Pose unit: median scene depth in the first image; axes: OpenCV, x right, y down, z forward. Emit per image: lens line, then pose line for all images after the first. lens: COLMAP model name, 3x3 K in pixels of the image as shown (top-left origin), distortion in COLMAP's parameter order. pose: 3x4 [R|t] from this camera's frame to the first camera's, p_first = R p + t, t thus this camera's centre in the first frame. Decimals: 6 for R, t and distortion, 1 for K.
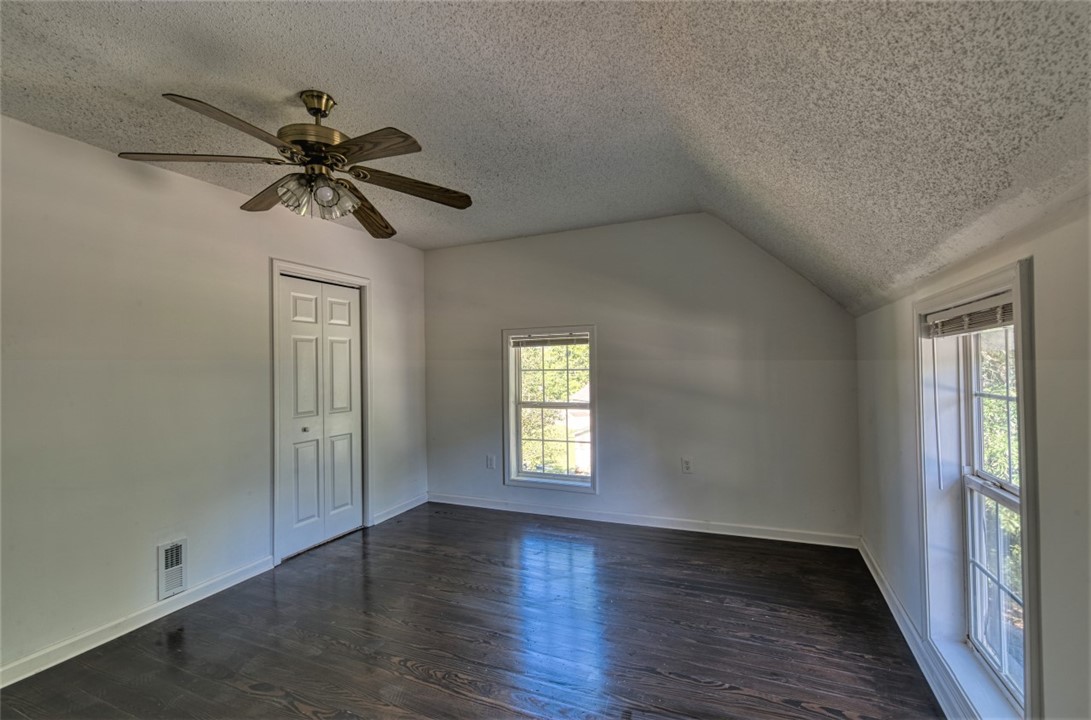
lens RADIAL K [[473.0, 0, 551.6], [0, 473.0, 357.7], [0, 0, 1]] dist [0.006171, -0.002657]
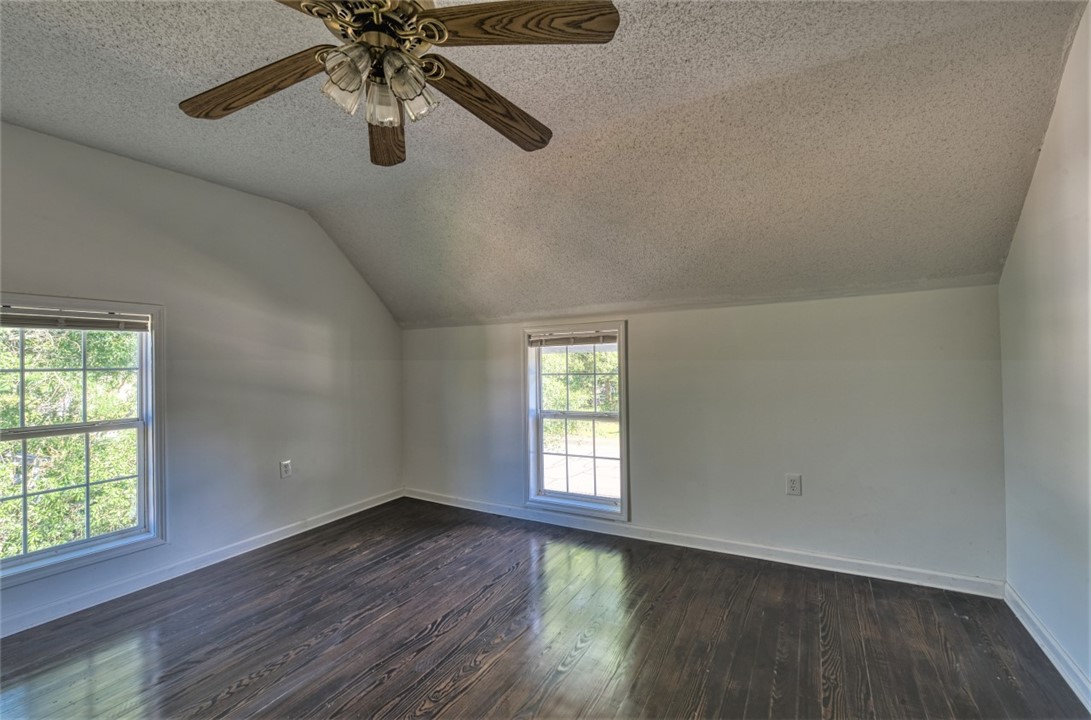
lens RADIAL K [[473.0, 0, 544.1], [0, 473.0, 363.6], [0, 0, 1]] dist [0.006171, -0.002657]
pose [[0.101631, 0.015036, 0.994709, -0.684253], [-0.000372, 0.999886, -0.015076, 0.034682], [-0.994822, 0.001162, 0.101625, 0.440467]]
